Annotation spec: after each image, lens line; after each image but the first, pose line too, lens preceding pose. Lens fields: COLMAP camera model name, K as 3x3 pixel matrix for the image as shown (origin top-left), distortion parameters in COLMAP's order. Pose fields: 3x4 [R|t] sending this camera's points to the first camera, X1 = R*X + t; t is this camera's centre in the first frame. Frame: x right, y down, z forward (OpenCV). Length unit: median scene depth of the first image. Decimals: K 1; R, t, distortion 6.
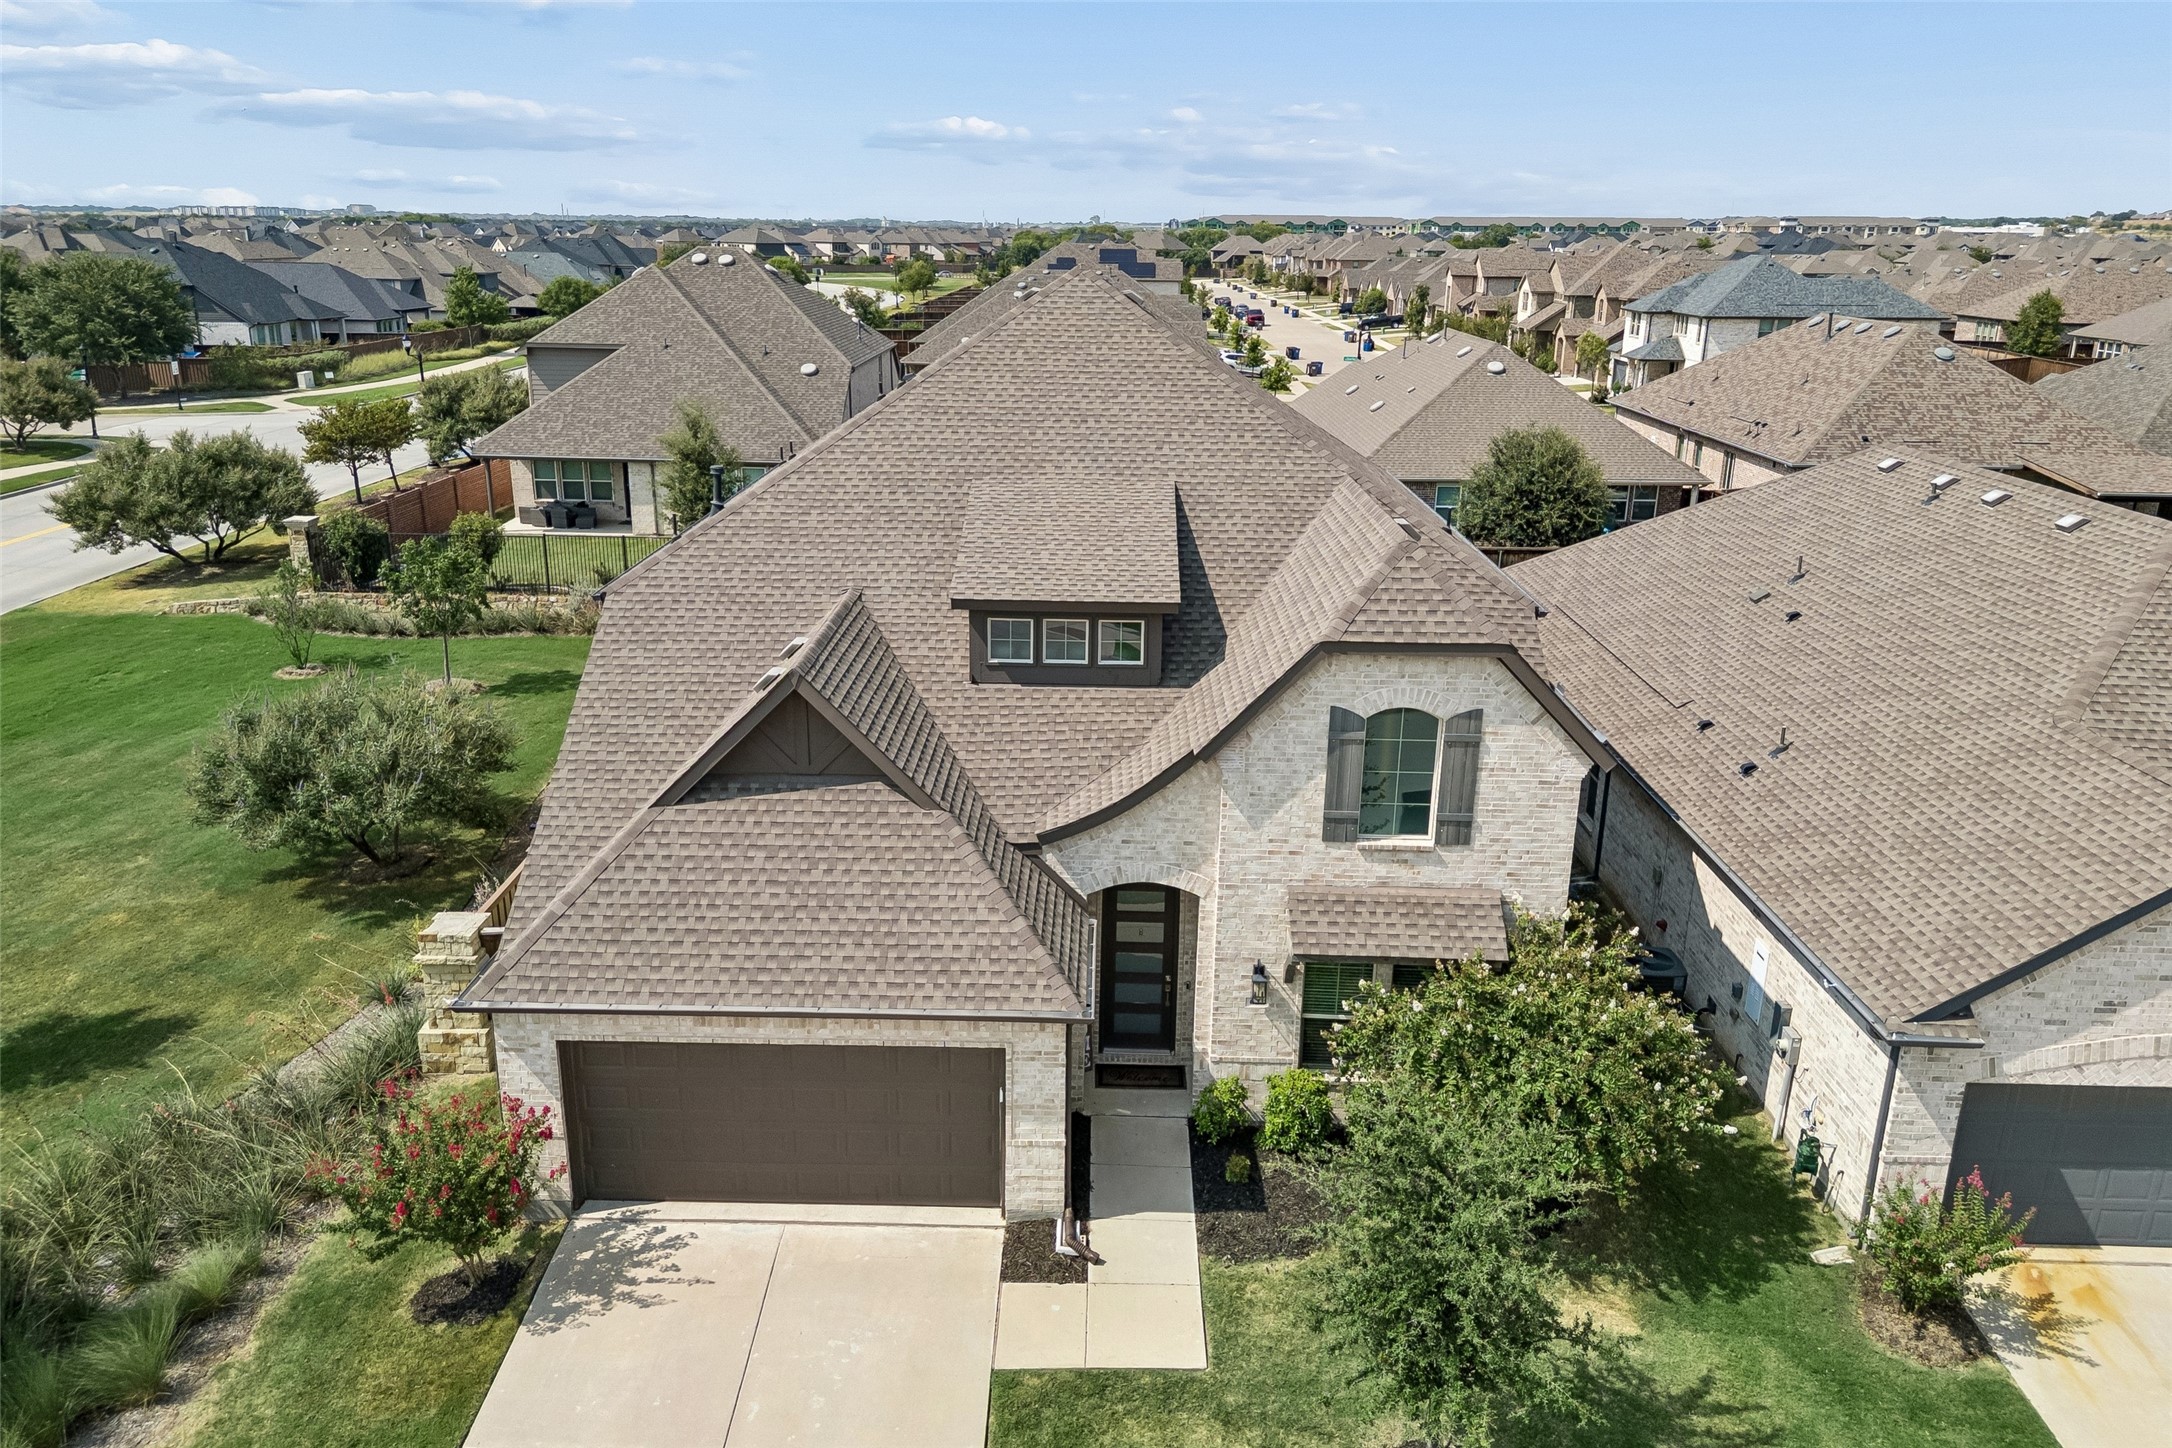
lens RADIAL K [[1569.1, 0, 1086.0], [0, 1569.1, 724.0], [0, 0, 1]] dist [0.142048, -0.170149]
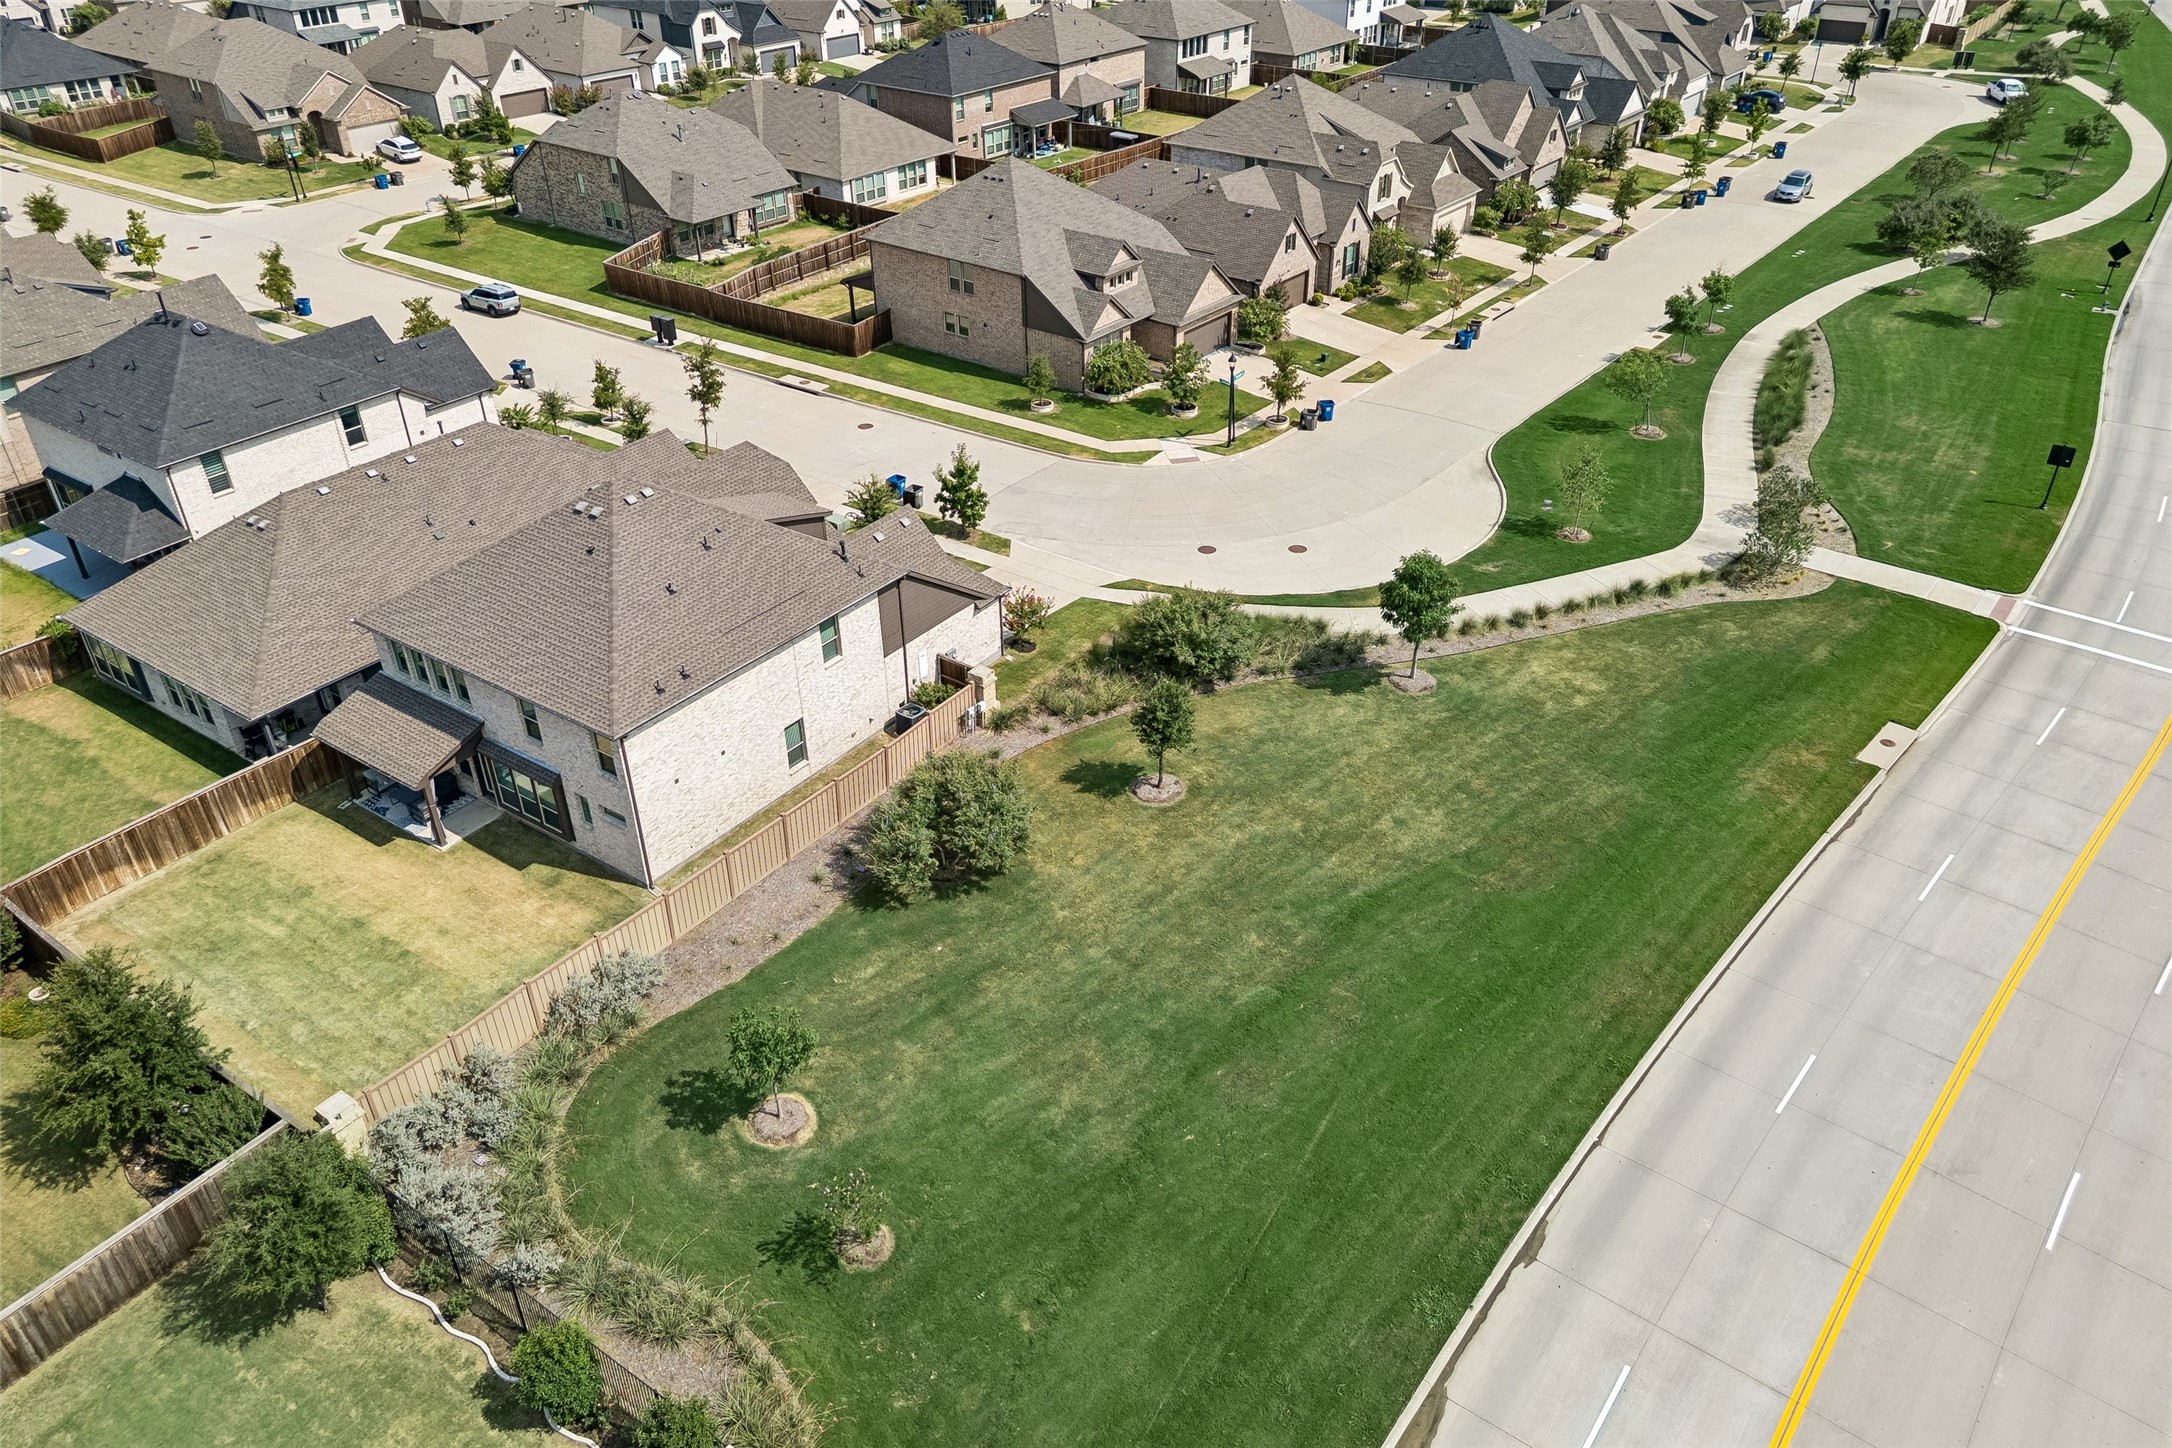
lens RADIAL K [[1569.1, 0, 1086.0], [0, 1569.1, 724.0], [0, 0, 1]] dist [0.142048, -0.170149]
pose [[-0.828169, -0.287062, 0.481385, -2.078204], [0.171252, 0.688205, 0.705015, -1.891995], [-0.533675, 0.666310, -0.520791, 2.642928]]
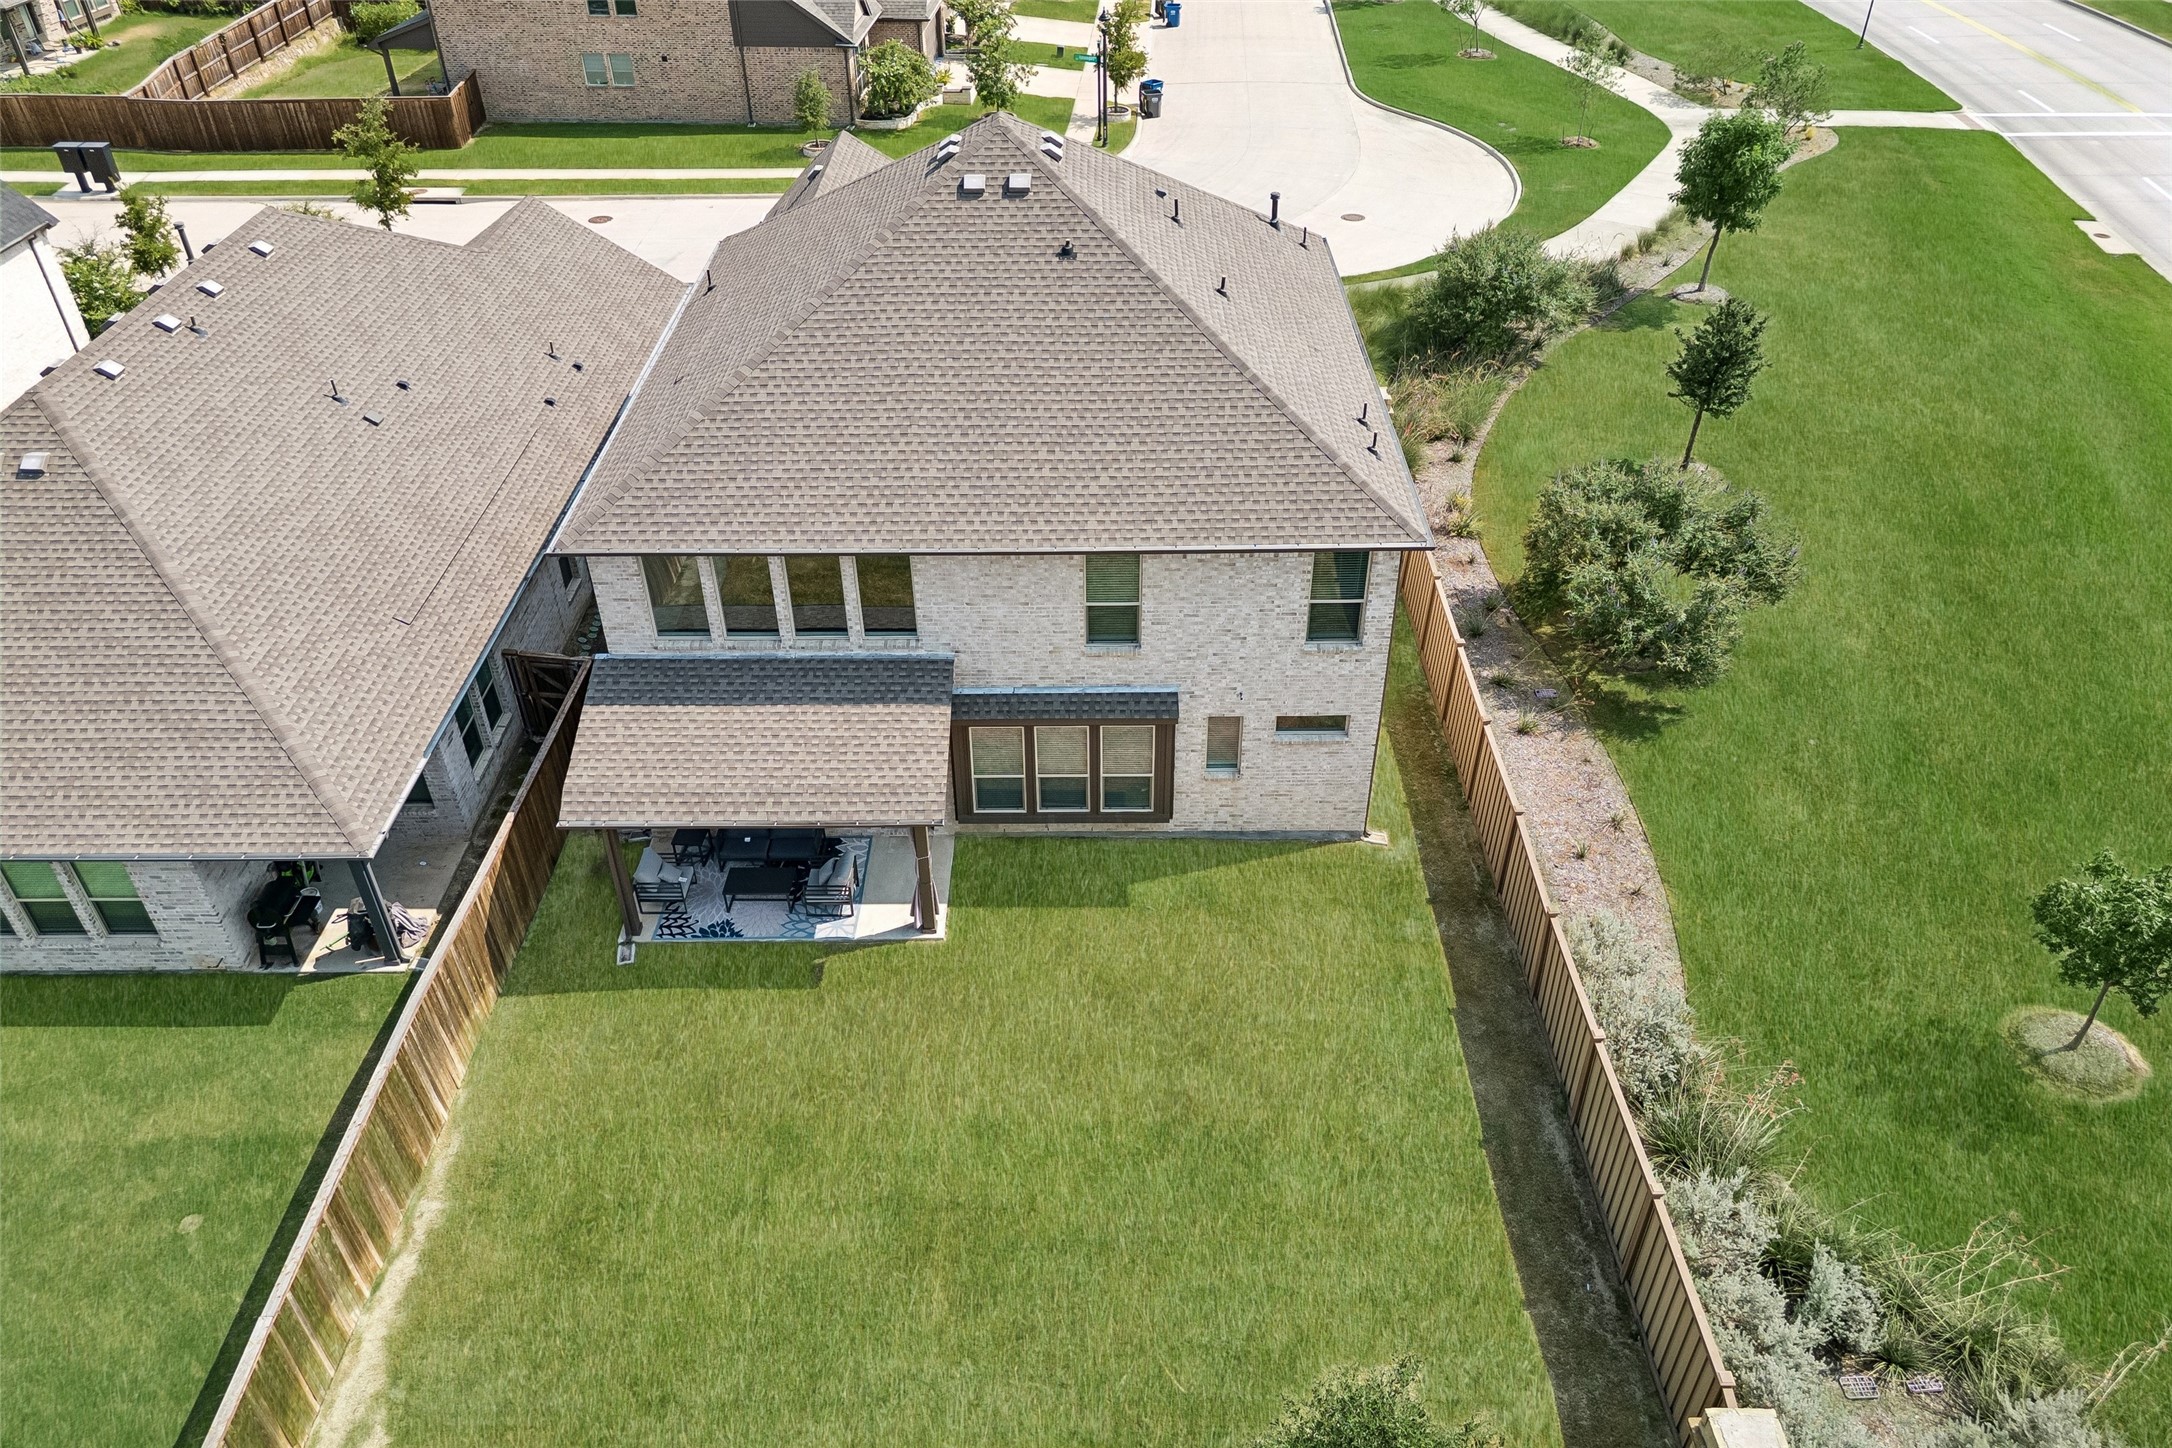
lens RADIAL K [[1531.1, 0, 1086.0], [0, 1531.1, 724.0], [0, 0, 1]] dist [0.065678, -0.057559]
pose [[-0.999598, 0.023266, -0.016229, -0.030084], [0.001297, 0.608995, 0.793173, -1.134001], [0.028337, 0.792833, -0.608780, 2.589824]]
